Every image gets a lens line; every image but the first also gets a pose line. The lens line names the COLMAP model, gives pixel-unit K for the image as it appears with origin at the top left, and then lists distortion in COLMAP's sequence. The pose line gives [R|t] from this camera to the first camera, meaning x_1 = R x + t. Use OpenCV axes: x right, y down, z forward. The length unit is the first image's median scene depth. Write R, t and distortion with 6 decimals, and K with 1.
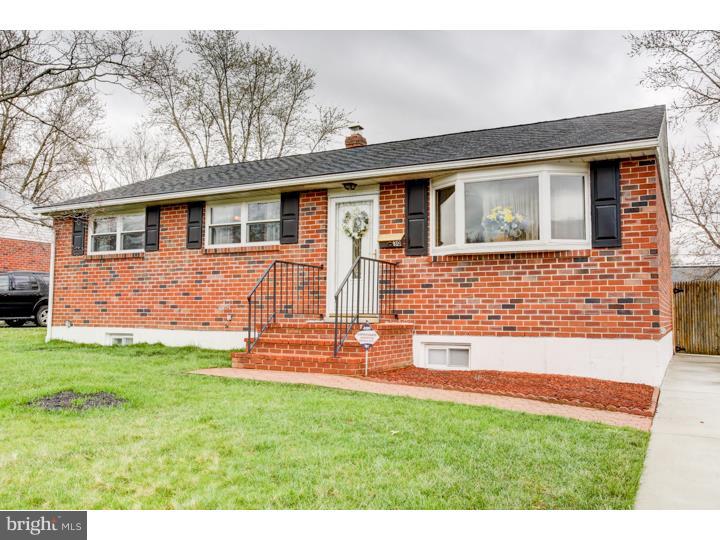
lens RADIAL K [[564.5, 0, 360.0], [0, 564.5, 270.0], [0, 0, 1]] dist [-0.047228, -0.004007]
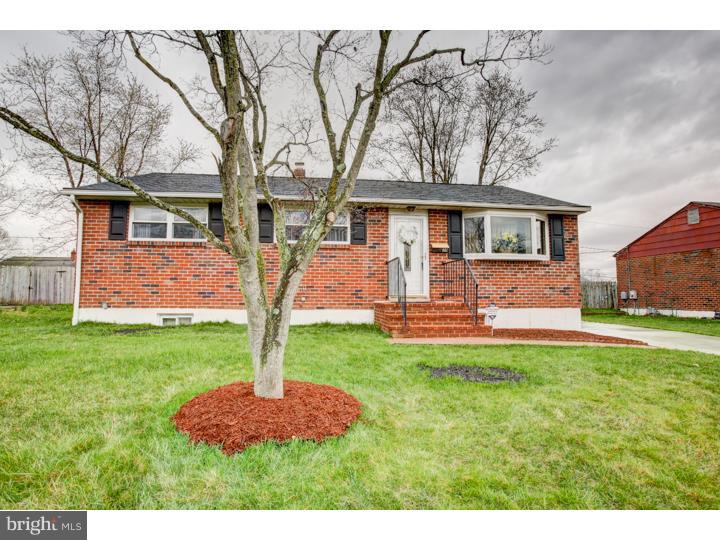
lens RADIAL K [[350.5, 0, 360.0], [0, 350.5, 270.0], [0, 0, 1]] dist [-0.085815, 0.038838]
pose [[0.849131, 0.034143, 0.527078, -0.609811], [-0.039363, 0.999224, -0.001312, 0.017340], [-0.526714, -0.019633, 0.849816, 0.300597]]
